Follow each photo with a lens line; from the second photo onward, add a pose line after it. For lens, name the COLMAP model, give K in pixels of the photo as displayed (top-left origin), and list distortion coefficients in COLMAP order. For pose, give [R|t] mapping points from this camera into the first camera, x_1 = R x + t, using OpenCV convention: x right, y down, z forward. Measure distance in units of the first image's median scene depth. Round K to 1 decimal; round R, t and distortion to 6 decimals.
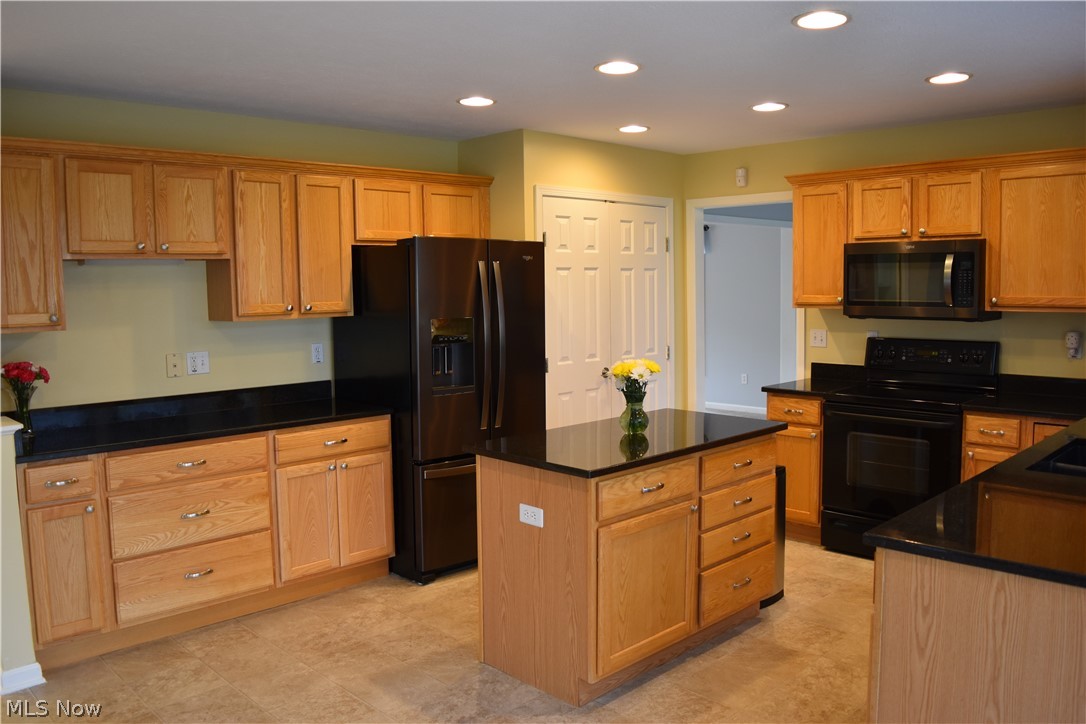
lens RADIAL K [[853.5, 0, 543.7], [0, 853.5, 361.8], [0, 0, 1]] dist [-0.052131, 0.000294]
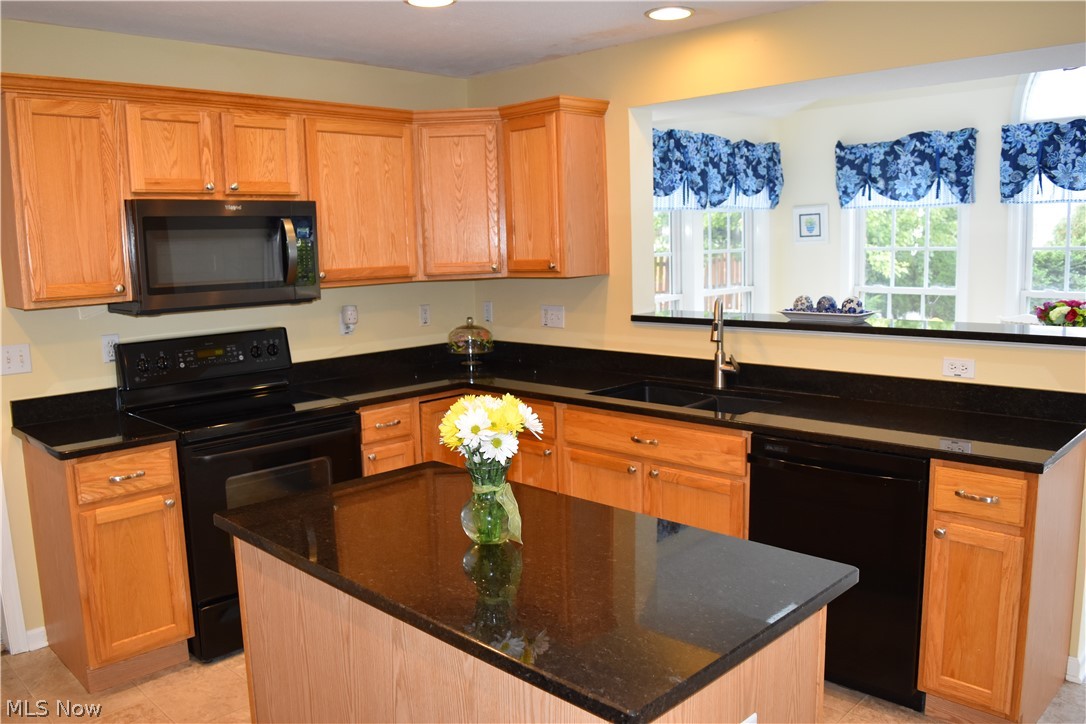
lens RADIAL K [[853.5, 0, 543.2], [0, 853.5, 356.4], [0, 0, 1]] dist [-0.052131, 0.000294]
pose [[0.000624, -0.124309, 0.992243, -0.305550], [0.120255, 0.985052, 0.123332, -0.068800], [-0.992743, 0.119246, 0.015564, 0.747596]]
